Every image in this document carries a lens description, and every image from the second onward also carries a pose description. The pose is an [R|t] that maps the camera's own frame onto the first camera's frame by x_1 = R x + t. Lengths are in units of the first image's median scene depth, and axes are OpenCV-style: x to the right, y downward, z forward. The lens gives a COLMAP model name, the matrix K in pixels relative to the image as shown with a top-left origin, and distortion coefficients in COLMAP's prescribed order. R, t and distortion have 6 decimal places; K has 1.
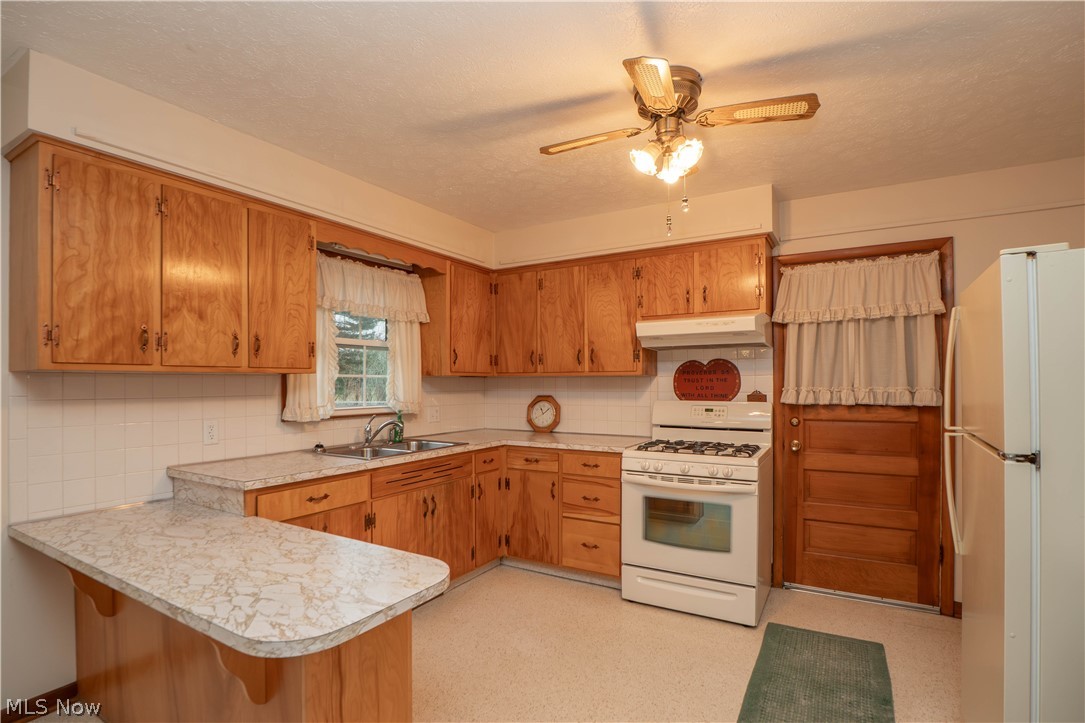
lens RADIAL K [[531.9, 0, 535.8], [0, 531.9, 377.3], [0, 0, 1]] dist [-0.023634, 0.000352]
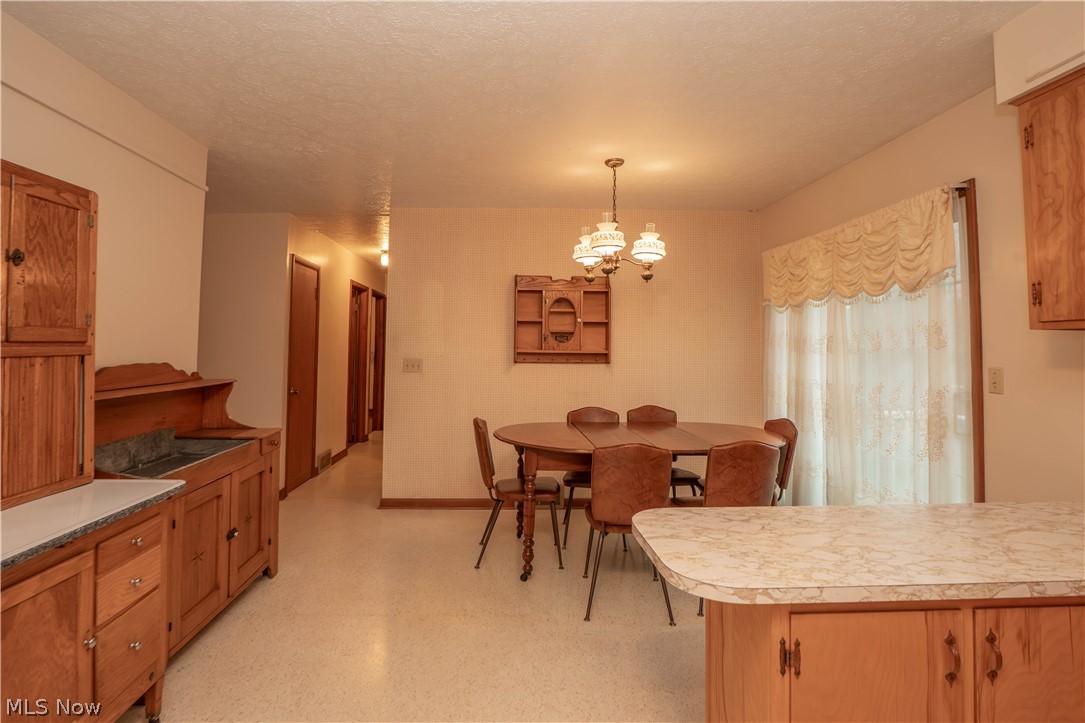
lens RADIAL K [[546.7, 0, 522.6], [0, 546.7, 320.7], [0, 0, 1]] dist [-0.023774, 0.001525]
pose [[-0.824969, -0.032769, -0.564228, 0.236942], [-0.001919, 0.998474, -0.055183, 0.014732], [0.565175, -0.044442, -0.823773, 0.724418]]
